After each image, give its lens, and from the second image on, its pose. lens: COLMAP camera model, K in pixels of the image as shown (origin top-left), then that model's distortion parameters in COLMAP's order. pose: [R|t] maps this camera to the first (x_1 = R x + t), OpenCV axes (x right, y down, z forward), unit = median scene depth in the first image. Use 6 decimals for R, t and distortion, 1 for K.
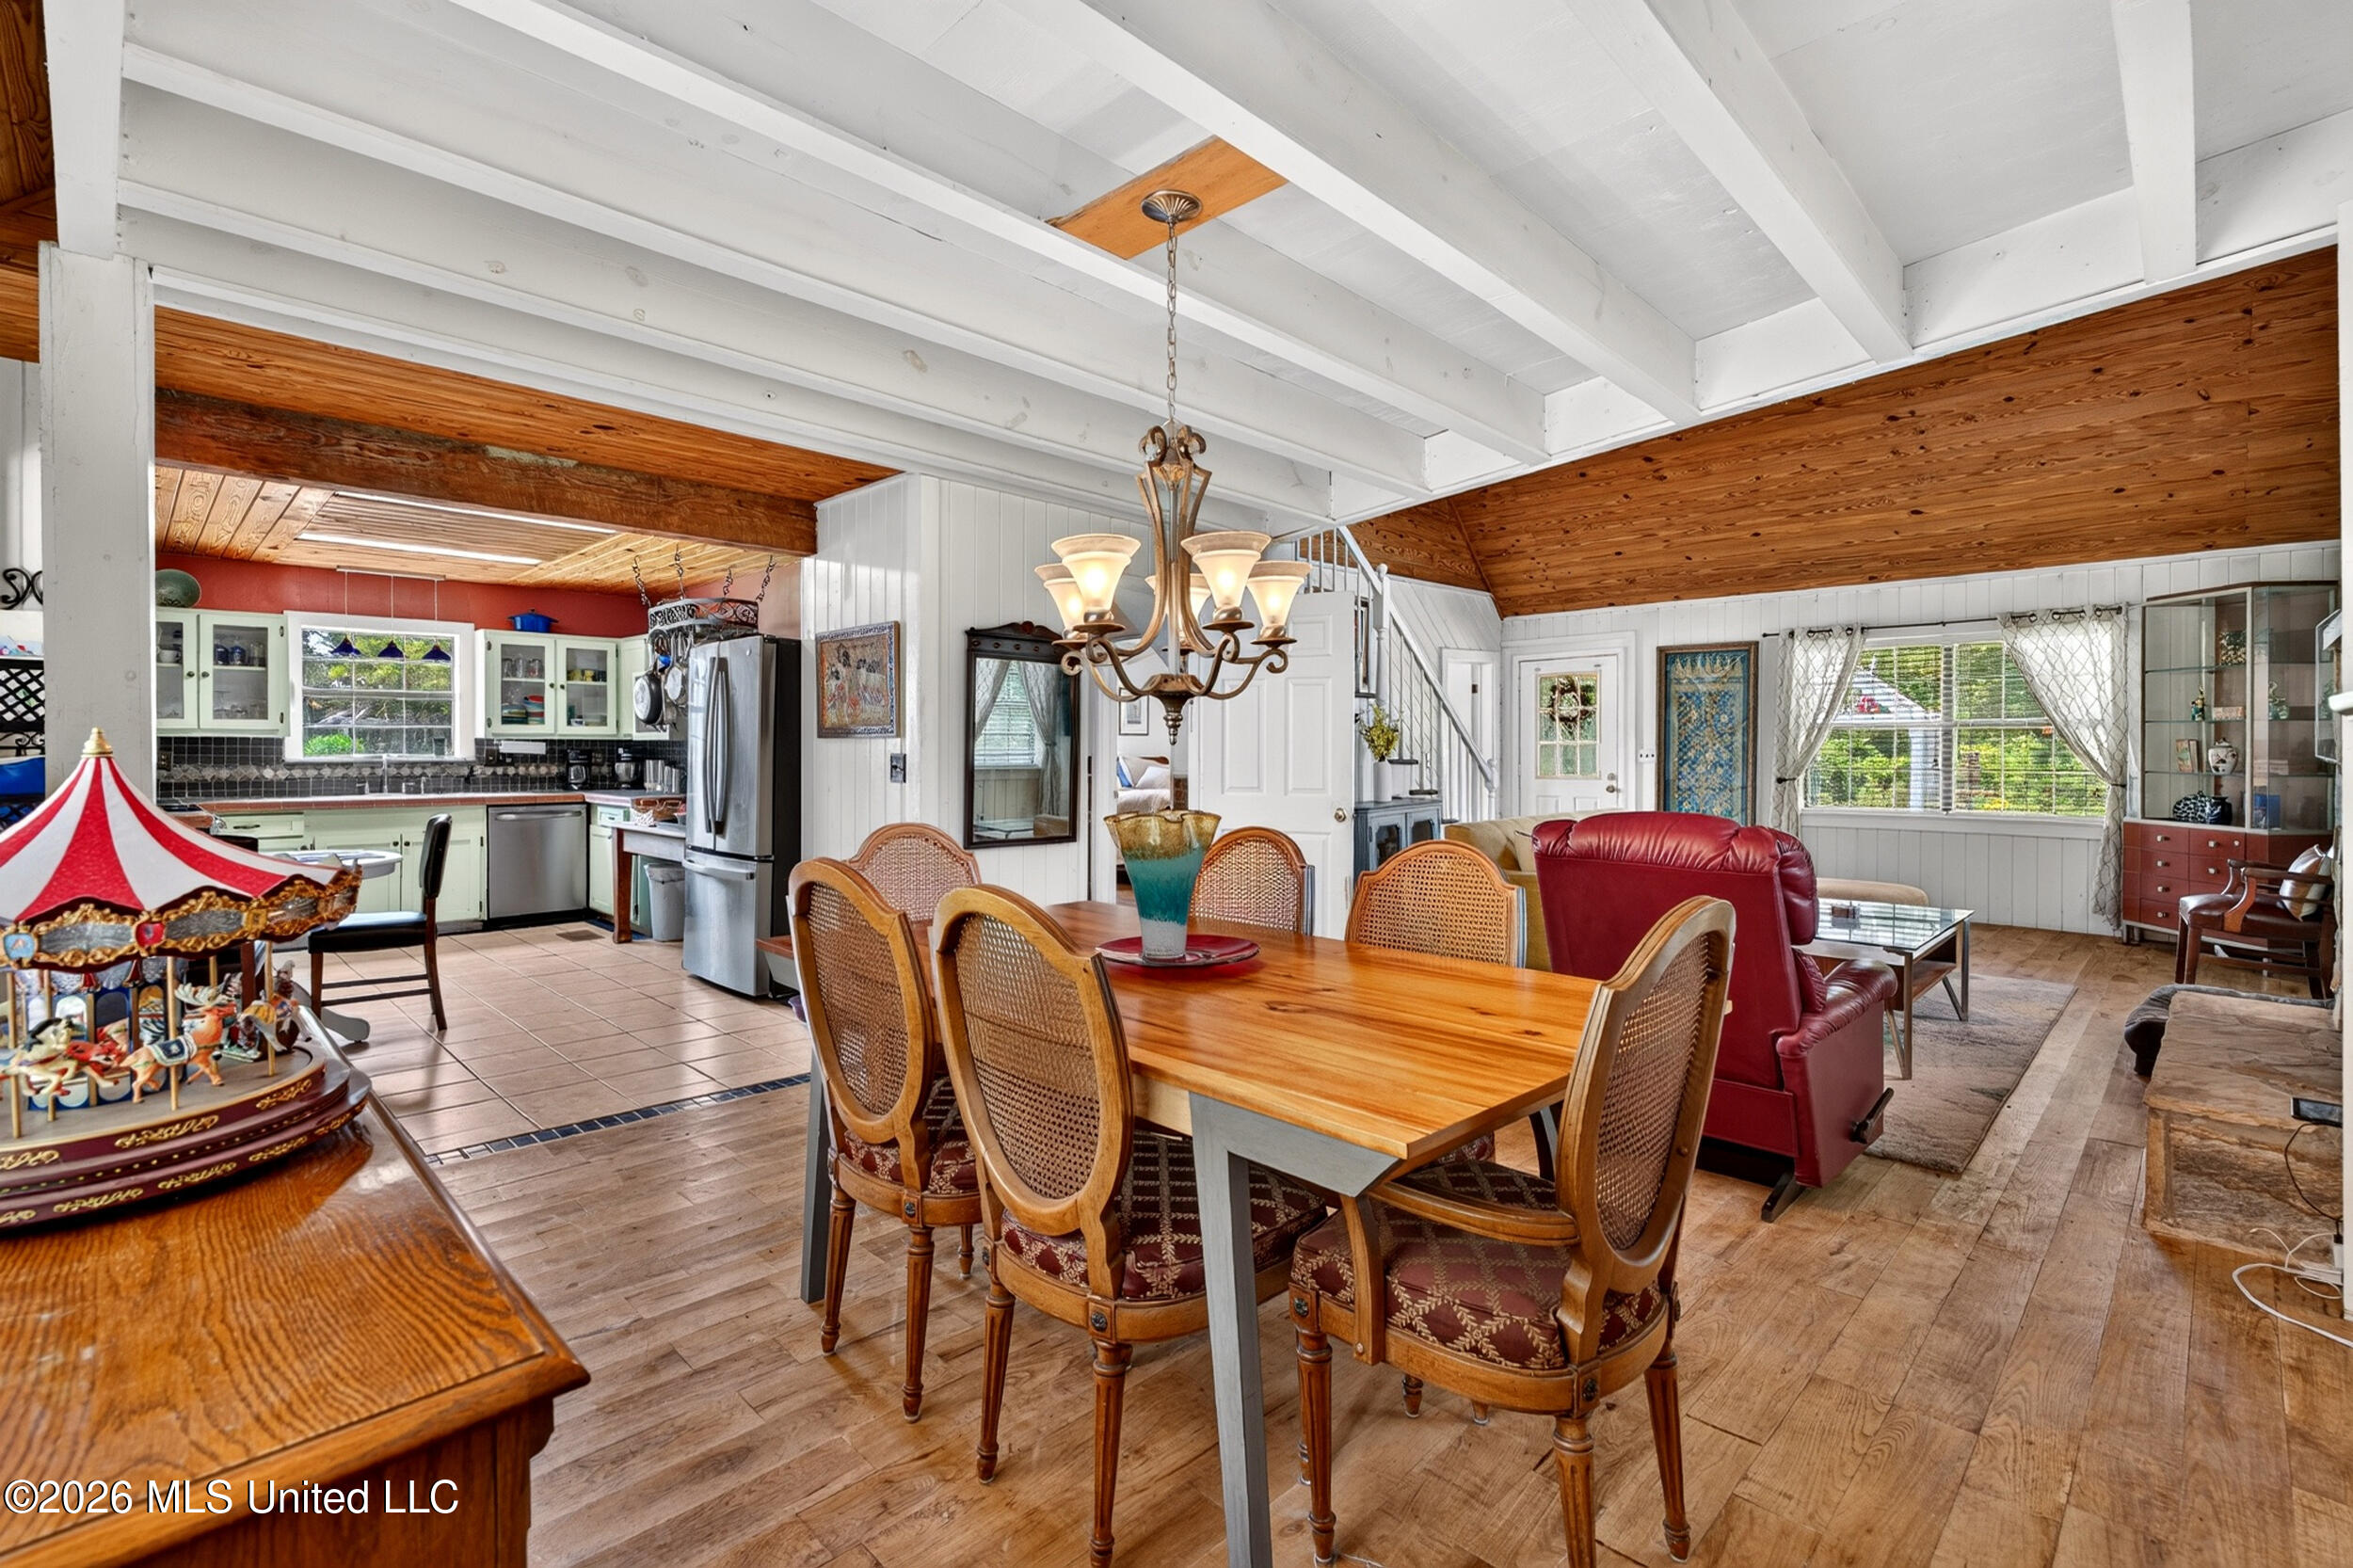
lens RADIAL K [[1059.0, 0, 1181.0], [0, 1059.0, 760.9], [0, 0, 1]] dist [0.002117, 0.000185]
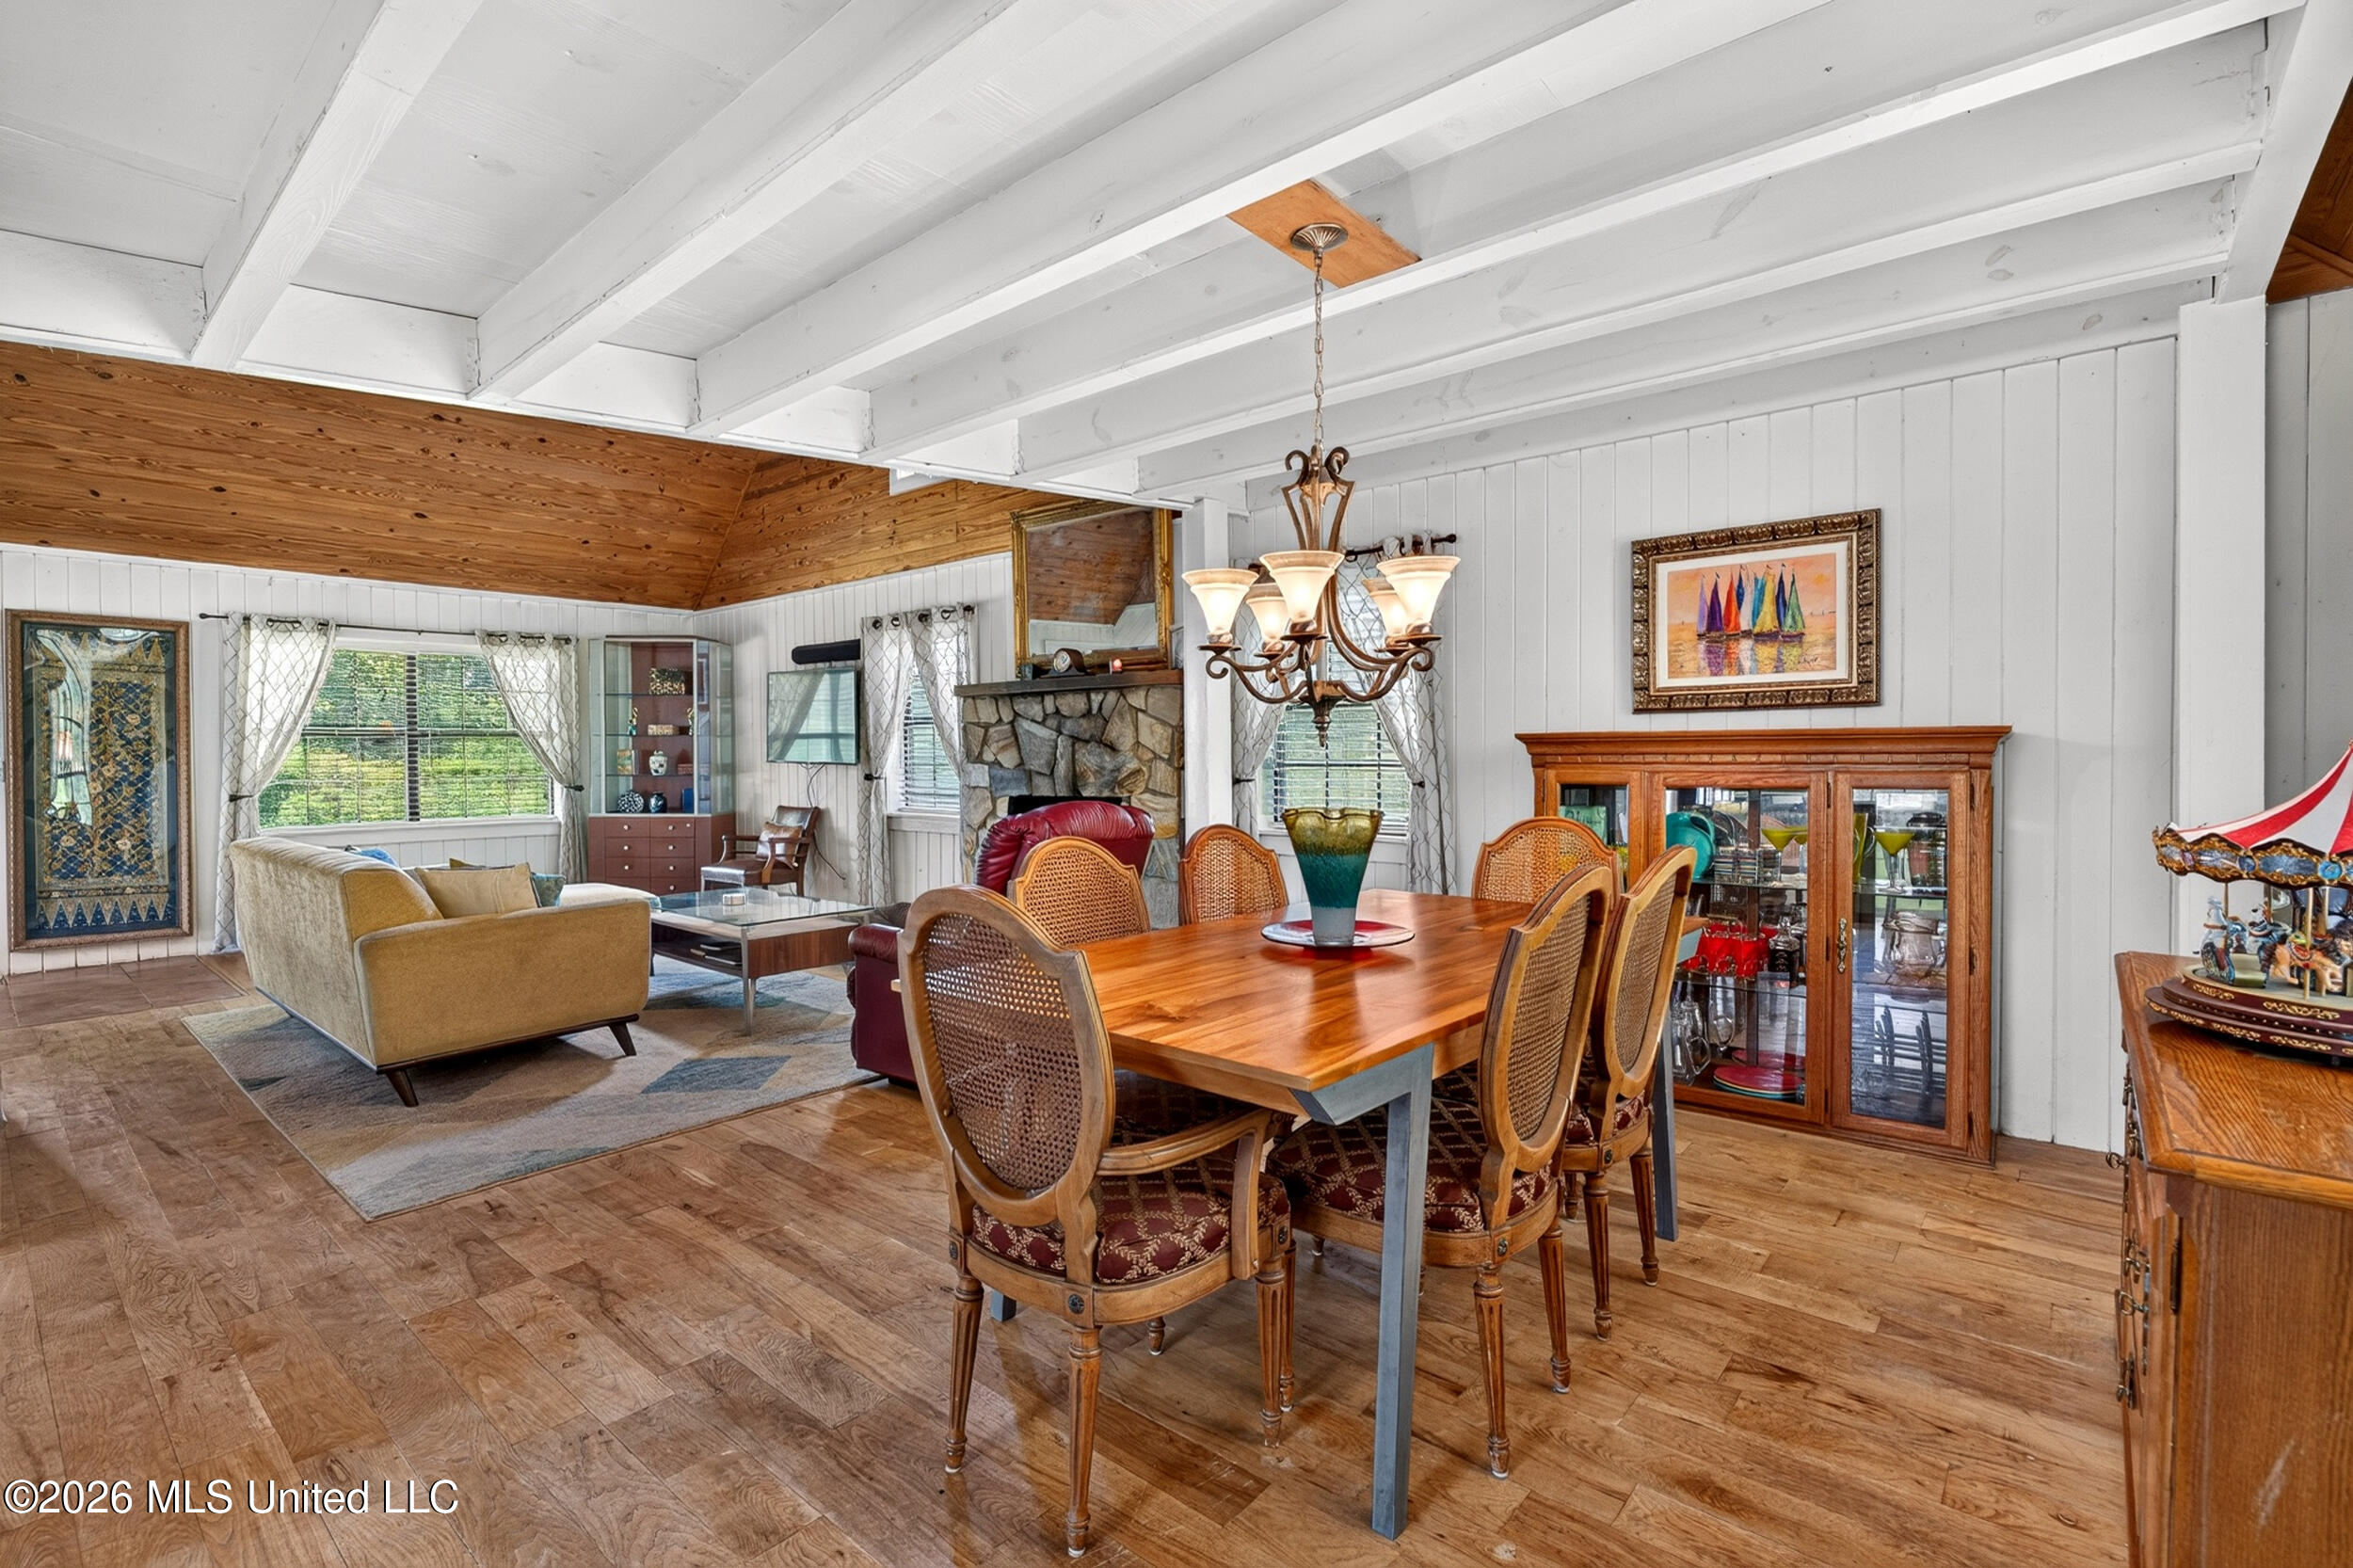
lens RADIAL K [[1059.0, 0, 1180.7], [0, 1059.0, 772.7], [0, 0, 1]] dist [0.002117, 0.000185]
pose [[-0.065283, -0.018566, 0.997694, -0.328951], [0.019045, 0.999622, 0.019848, -0.004639], [-0.997685, 0.020297, -0.064905, 0.373953]]
